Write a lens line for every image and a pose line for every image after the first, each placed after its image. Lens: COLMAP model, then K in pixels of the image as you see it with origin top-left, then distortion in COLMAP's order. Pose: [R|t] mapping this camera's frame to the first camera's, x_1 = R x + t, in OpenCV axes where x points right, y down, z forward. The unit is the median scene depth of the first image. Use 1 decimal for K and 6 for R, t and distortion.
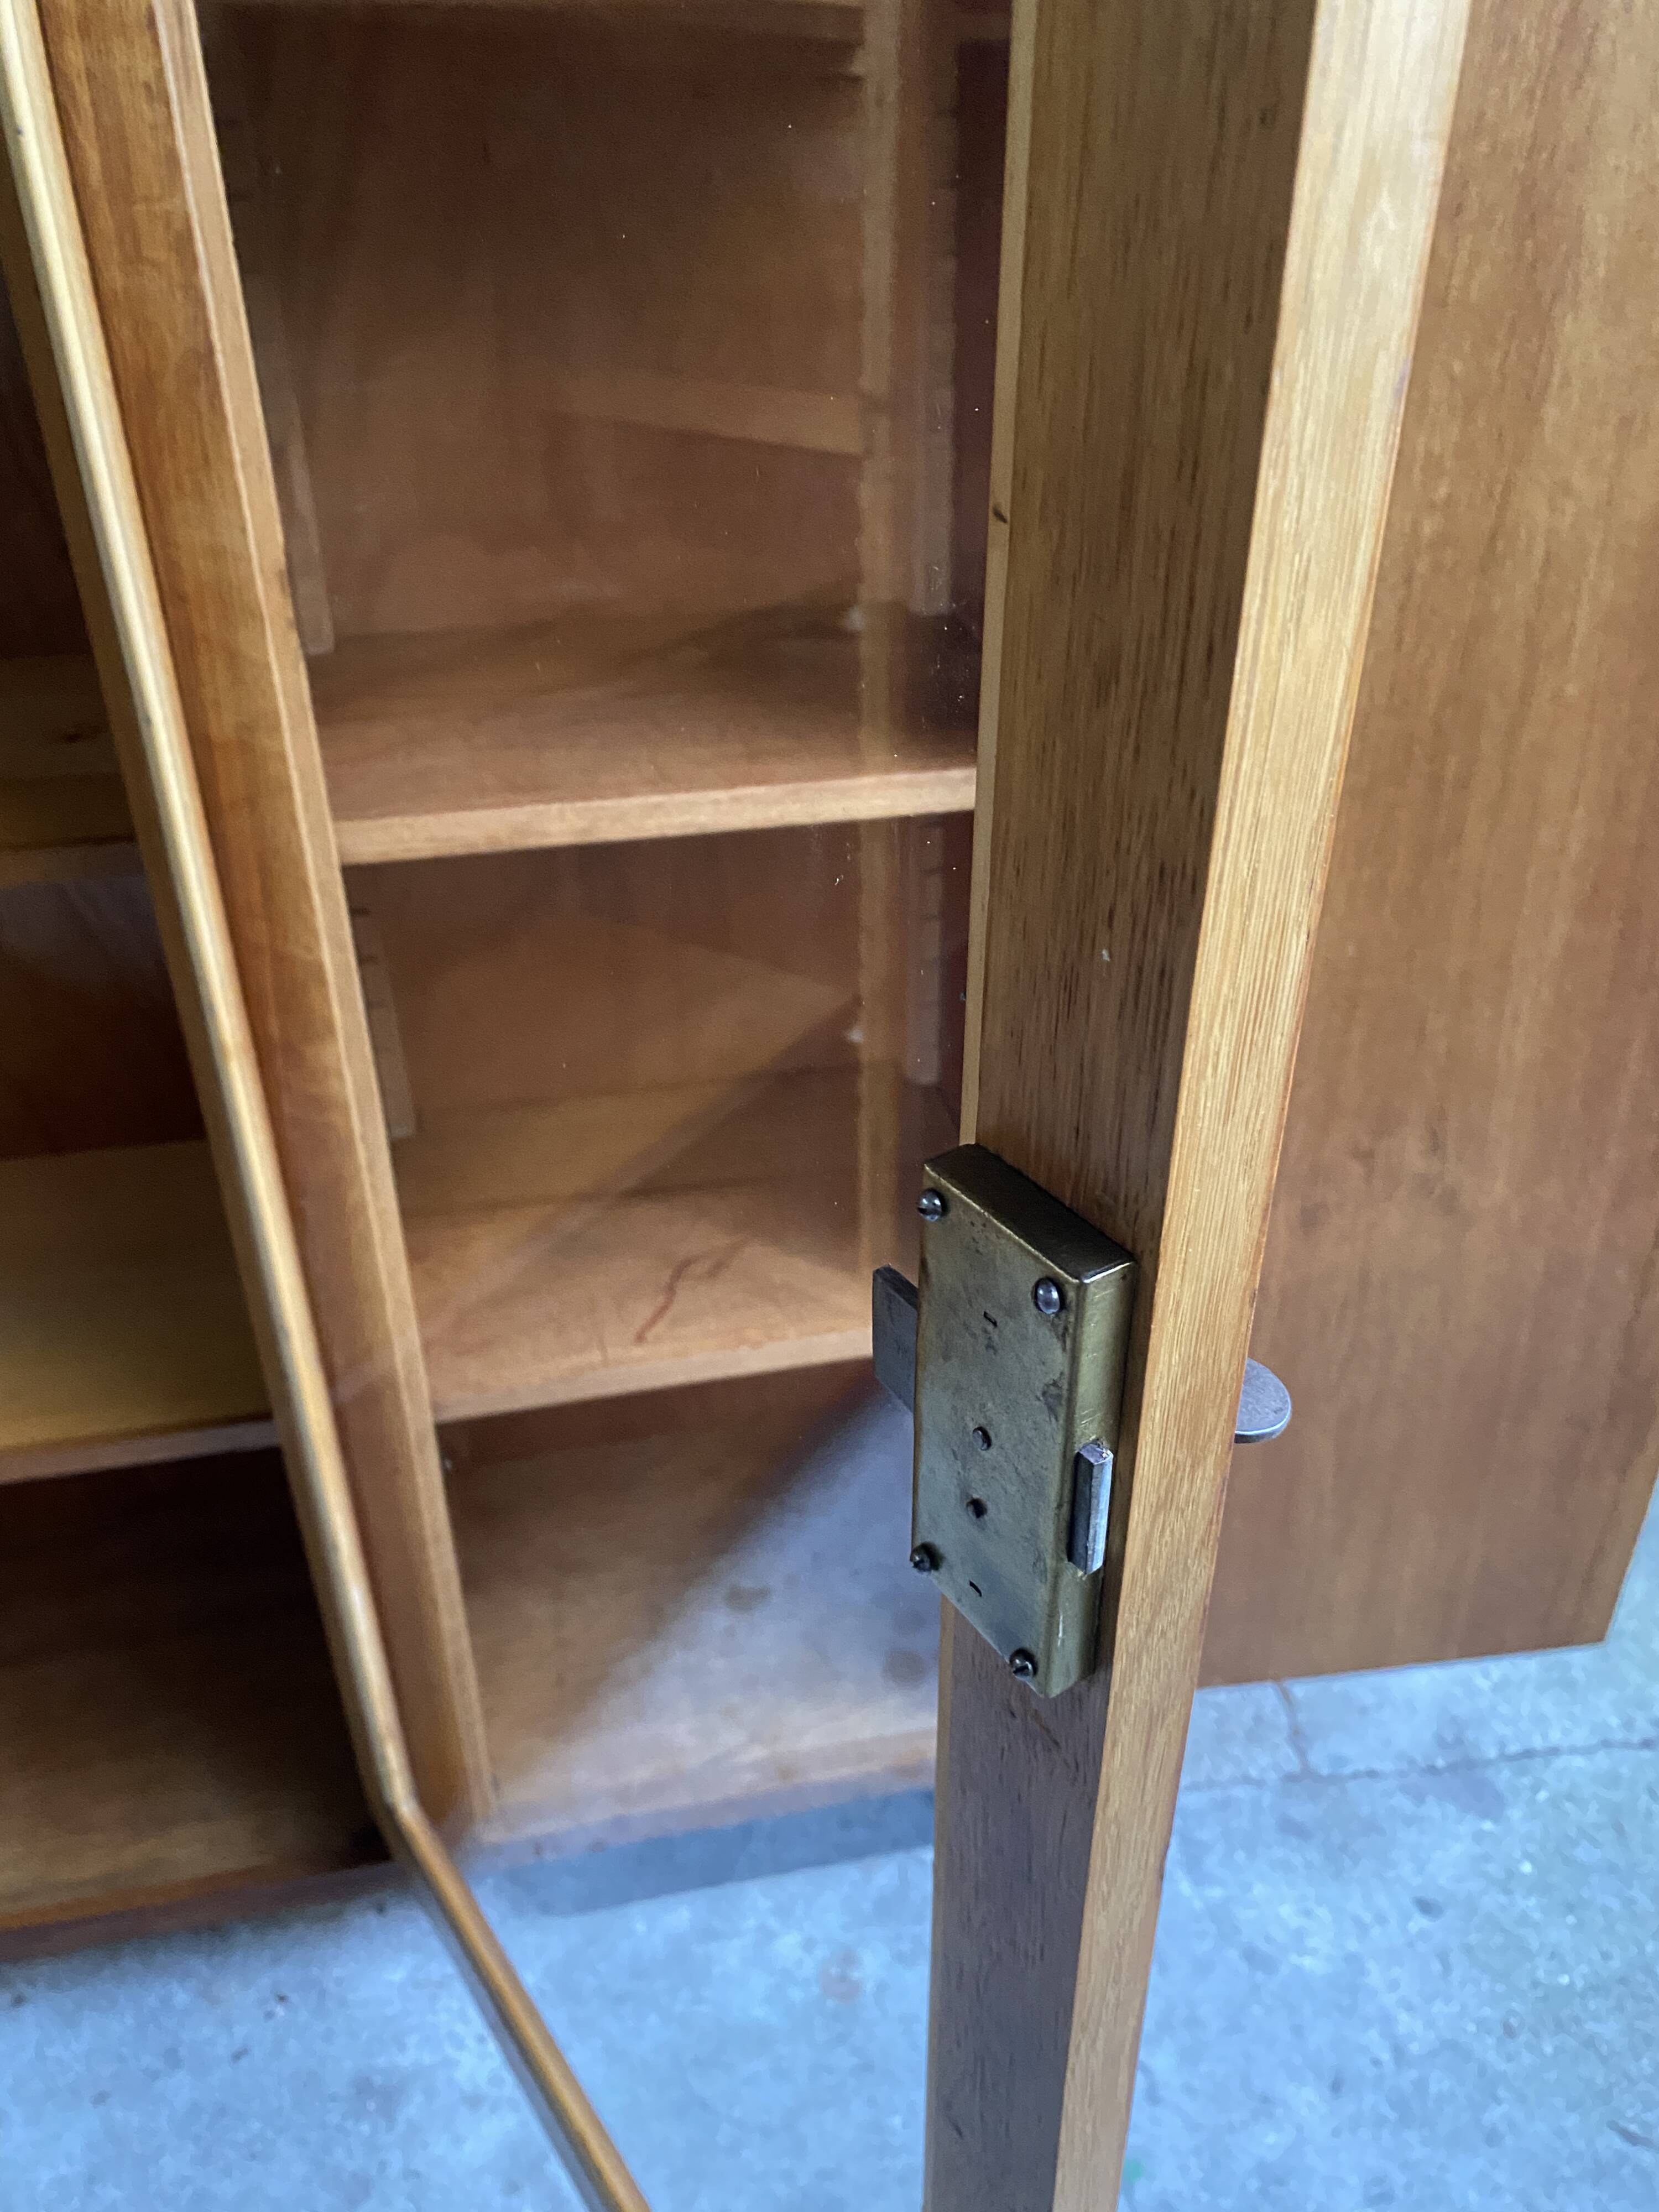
lens RADIAL K [[1685.6, 0, 862.6], [0, 1685.6, 1122.4], [0, 0, 1]] dist [0.030386, -0.033000]
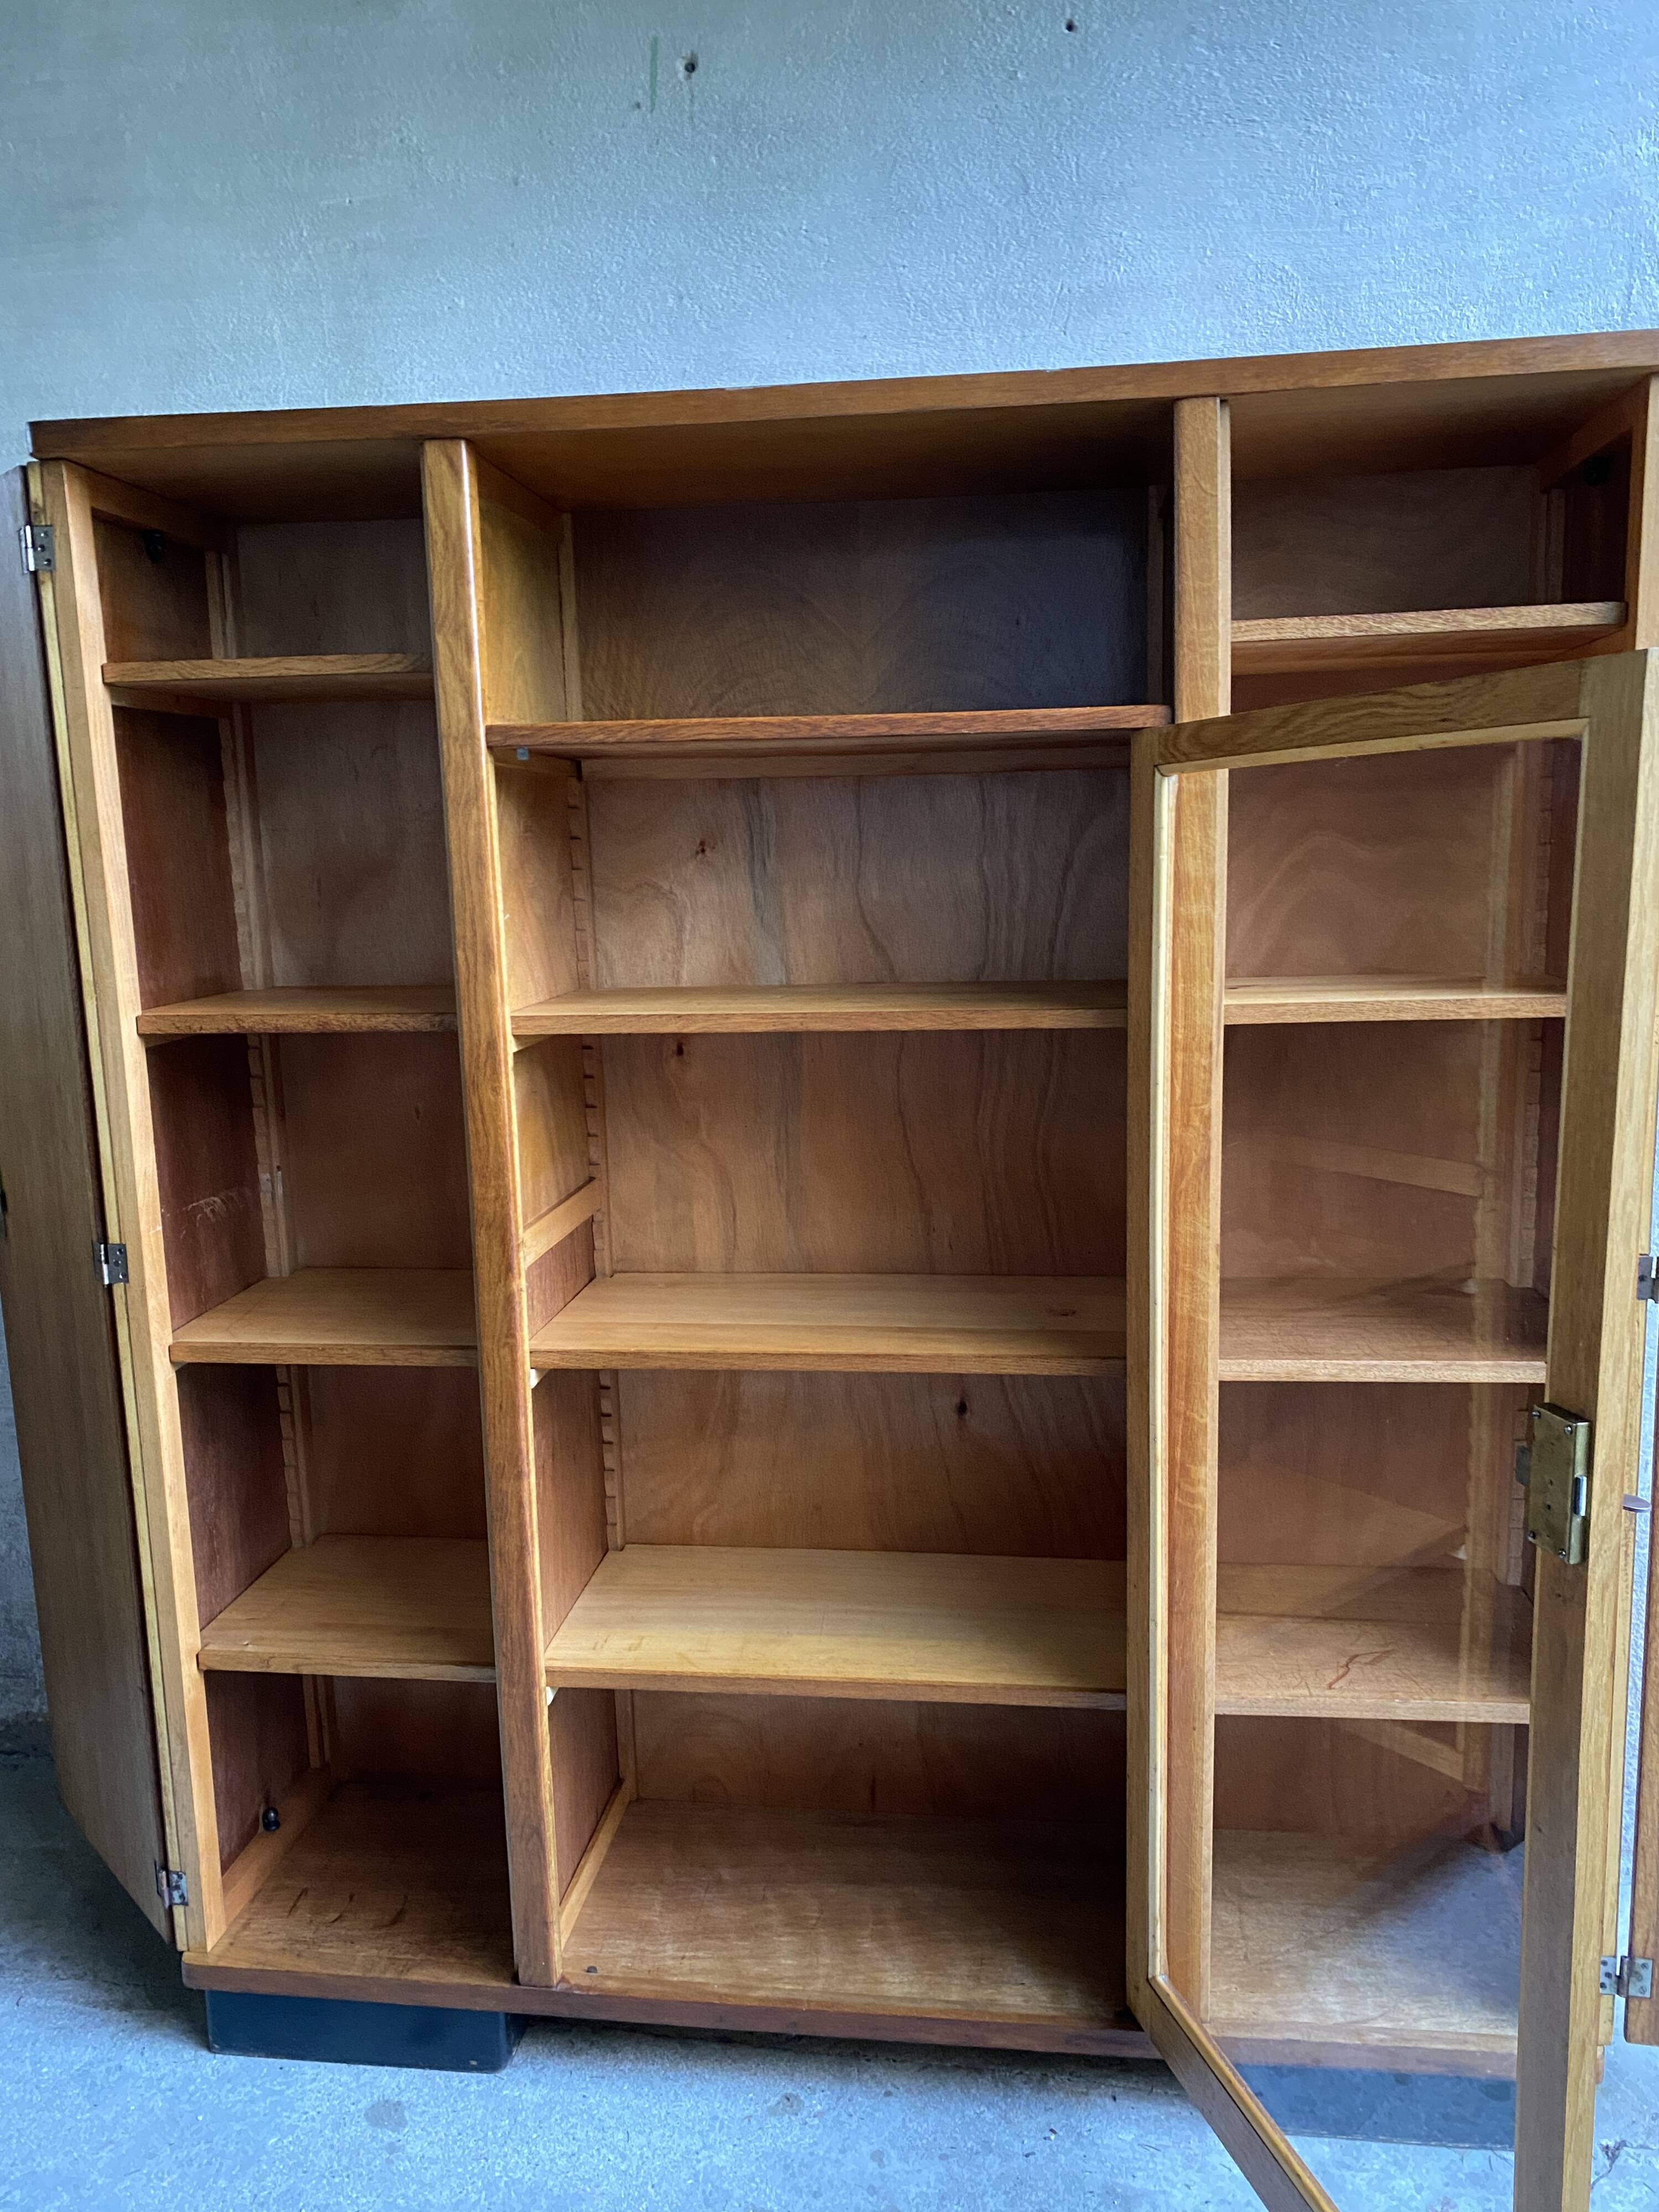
lens RADIAL K [[1670.9, 0, 844.7], [0, 1670.9, 1128.3], [0, 0, 1]] dist [0.037181, -0.032781]
pose [[0.943471, 0.031926, -0.329913, -0.056180], [-0.153736, 0.923958, -0.350237, 0.286091], [0.293644, 0.381158, 0.876637, -0.855225]]
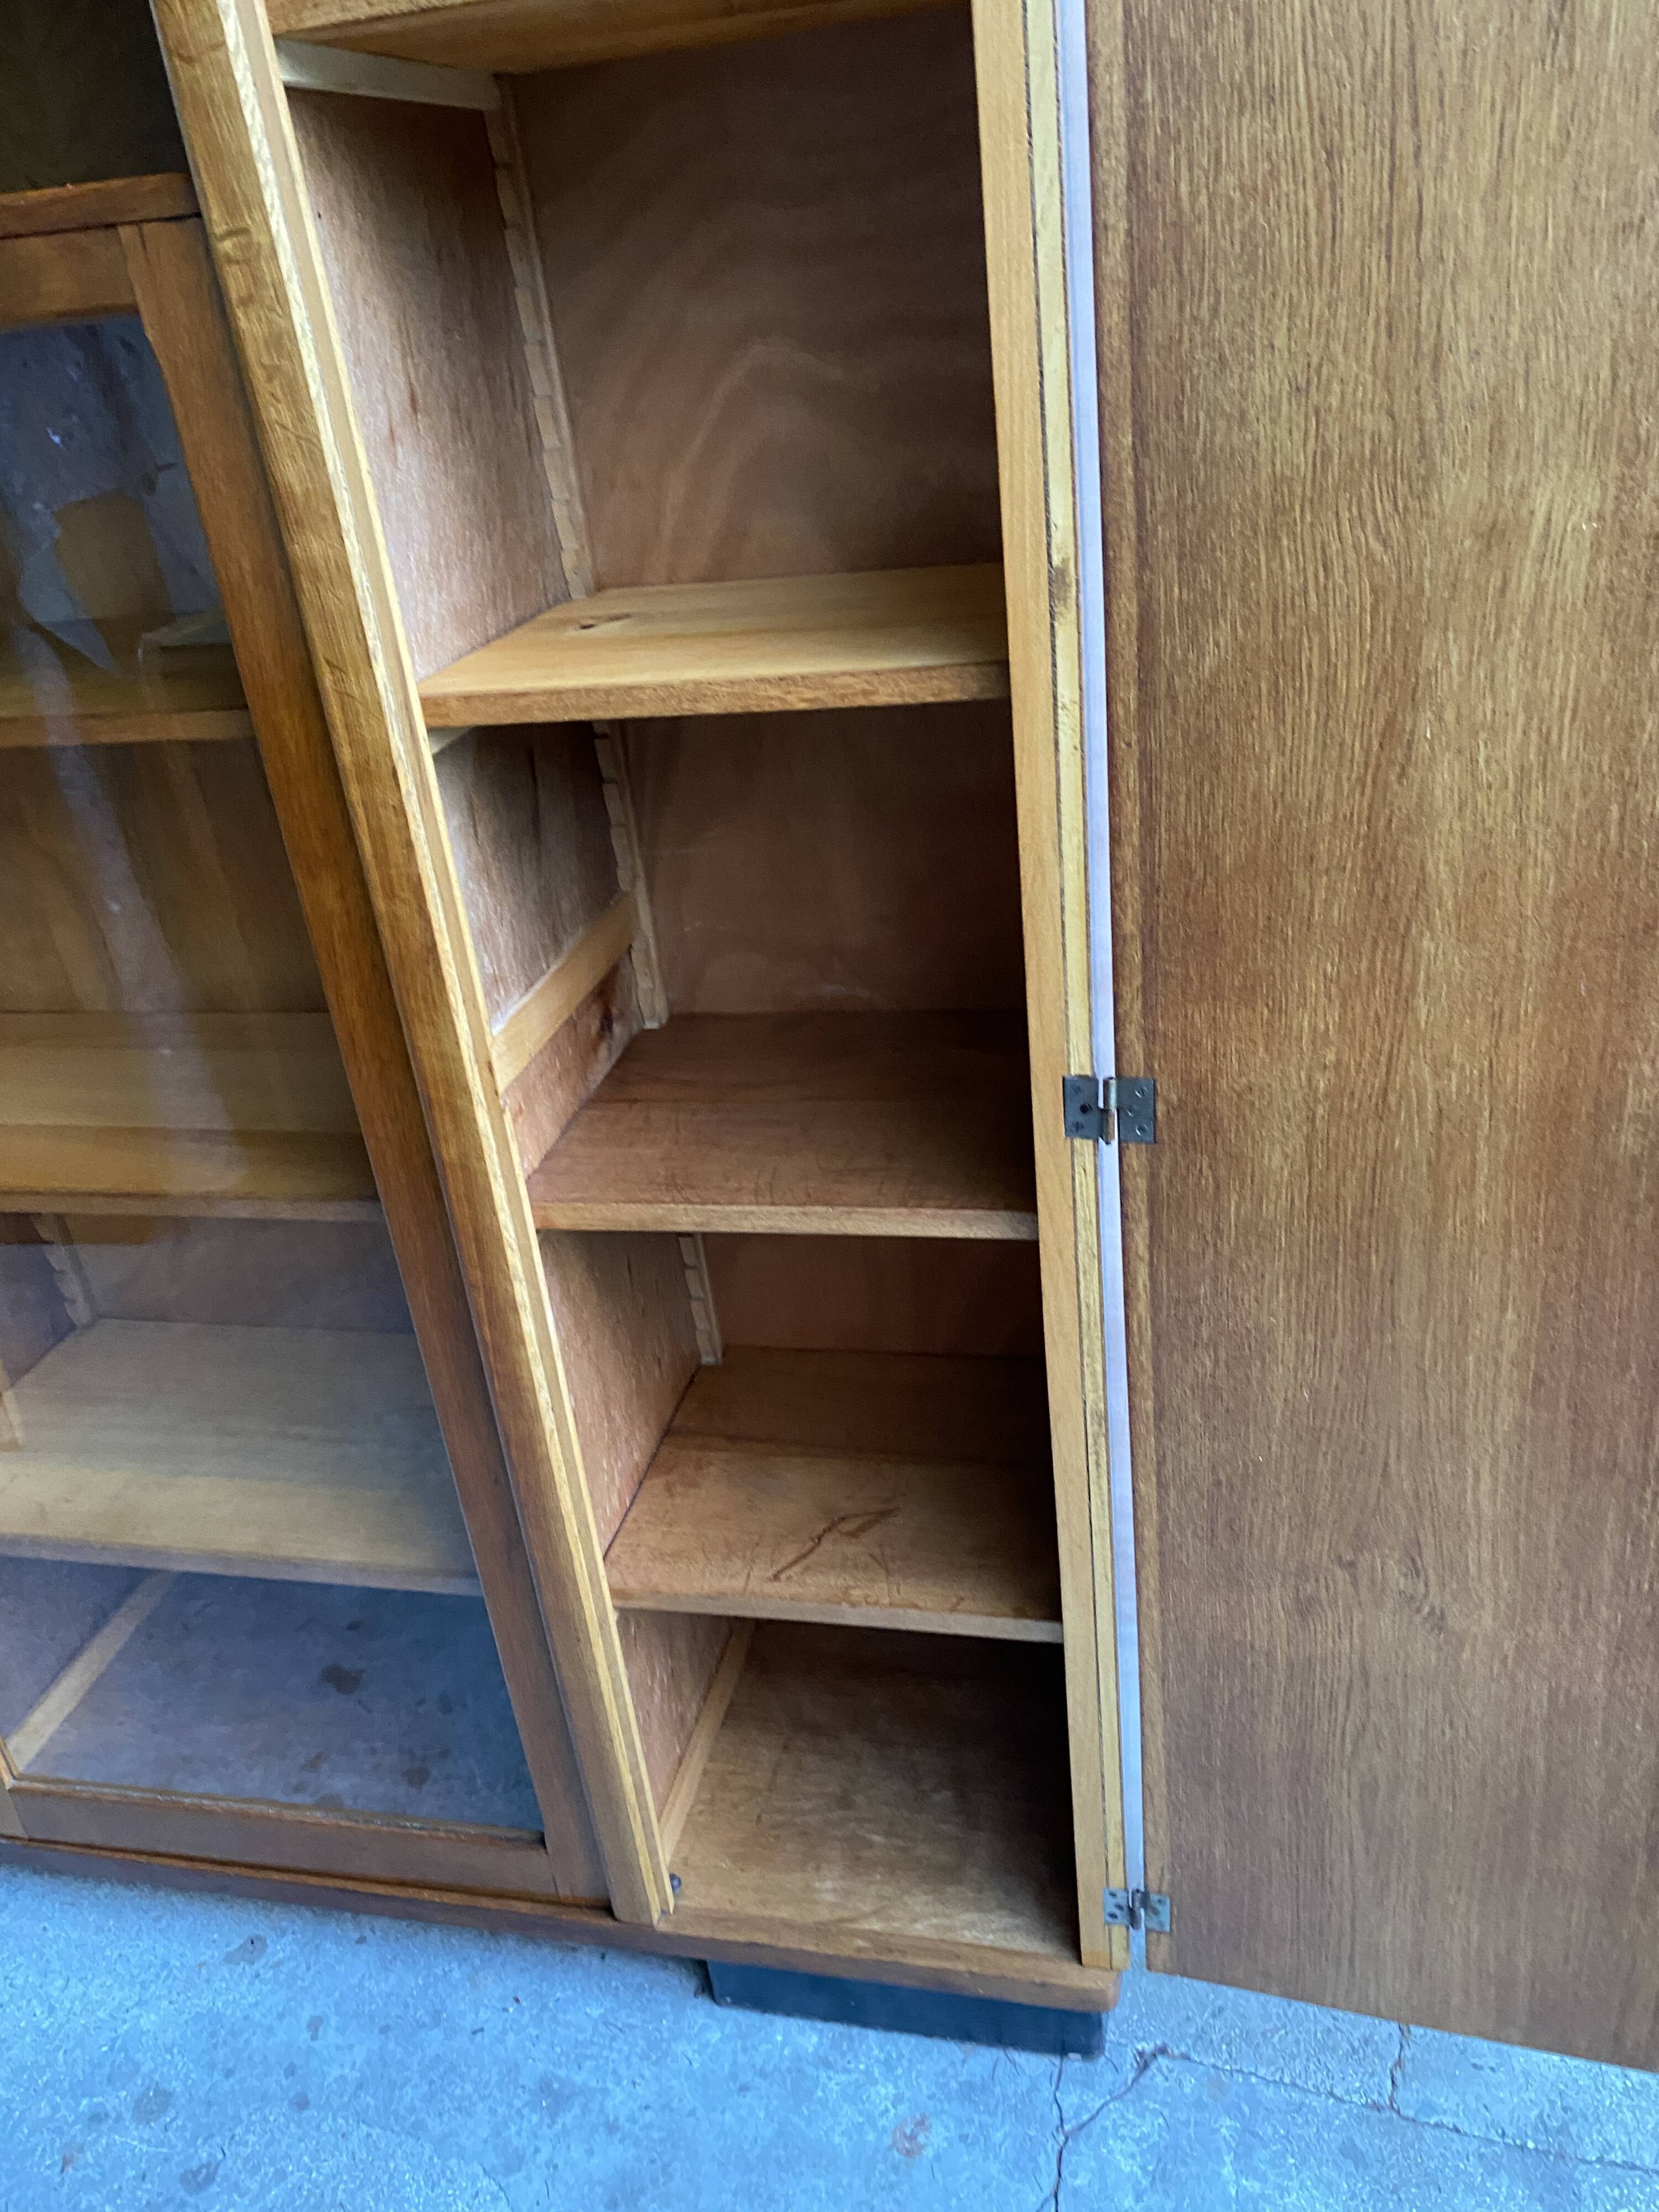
lens RADIAL K [[1685.6, 0, 852.0], [0, 1685.6, 1132.2], [0, 0, 1]] dist [0.030386, -0.033000]
pose [[0.904479, 0.116259, -0.410368, 0.427790], [-0.135698, 0.990578, -0.018450, -0.201066], [0.404357, 0.072374, 0.911733, -0.185730]]
